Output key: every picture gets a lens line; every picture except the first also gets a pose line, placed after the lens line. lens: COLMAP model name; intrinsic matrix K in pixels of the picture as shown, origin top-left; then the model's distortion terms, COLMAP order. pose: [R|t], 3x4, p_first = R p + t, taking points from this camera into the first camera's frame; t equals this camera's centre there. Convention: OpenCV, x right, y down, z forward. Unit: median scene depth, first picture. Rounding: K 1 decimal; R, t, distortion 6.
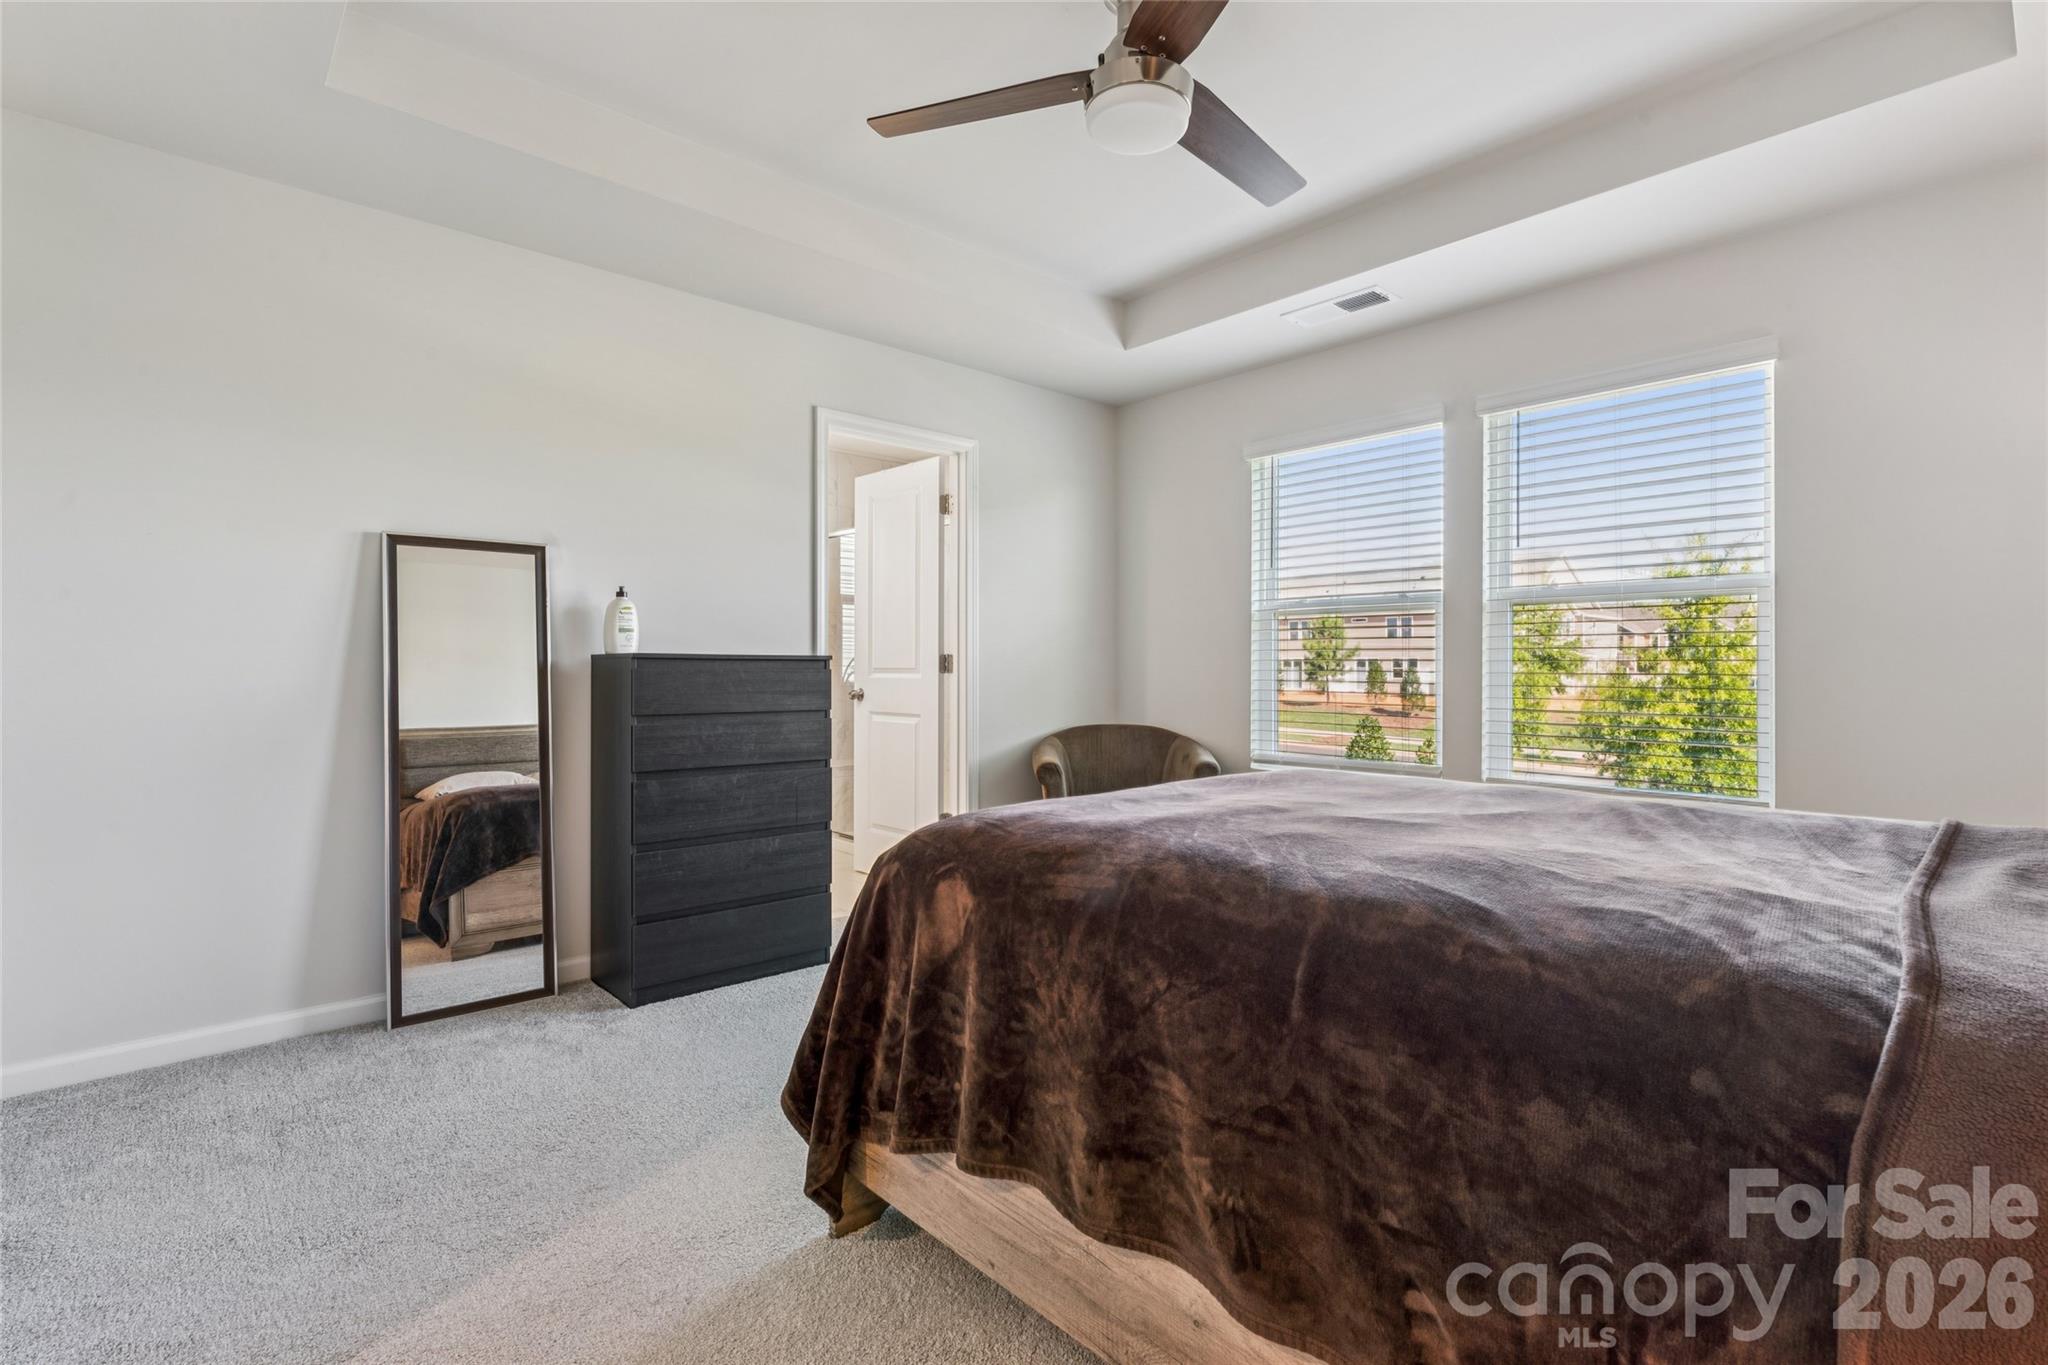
lens RADIAL K [[954.1, 0, 1025.8], [0, 954.1, 673.3], [0, 0, 1]] dist [-0.000743, -0.000216]
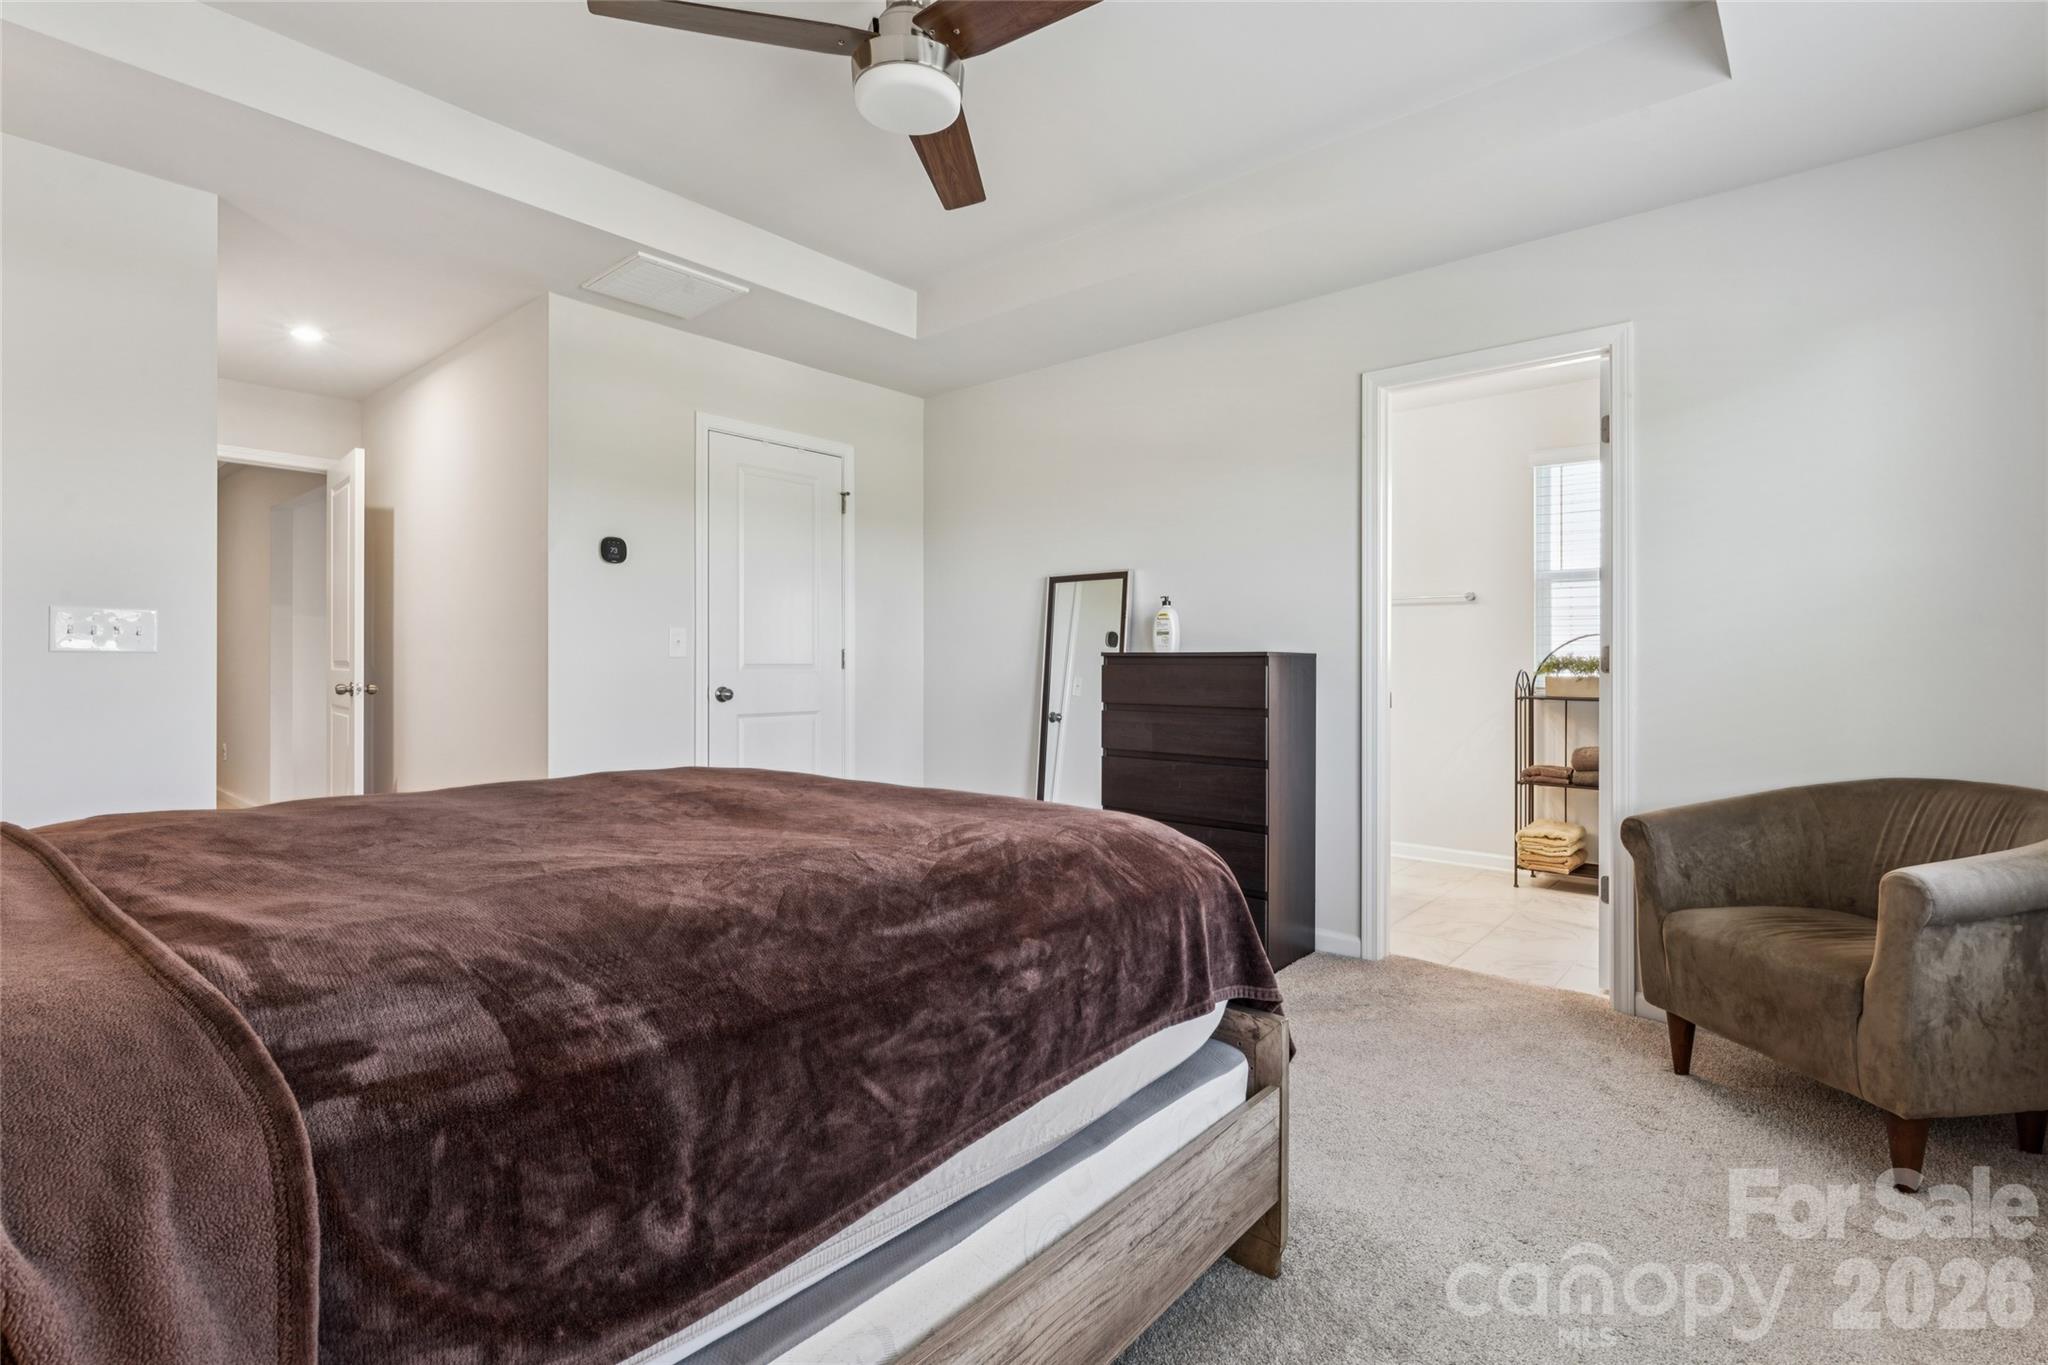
lens RADIAL K [[954.1, 0, 1025.8], [0, 954.1, 673.3], [0, 0, 1]] dist [-0.000743, -0.000216]
pose [[0.140981, 0.006763, -0.989989, 0.740231], [-0.007784, 0.999953, 0.005722, -0.000701], [0.989982, 0.006899, 0.141027, 0.664594]]
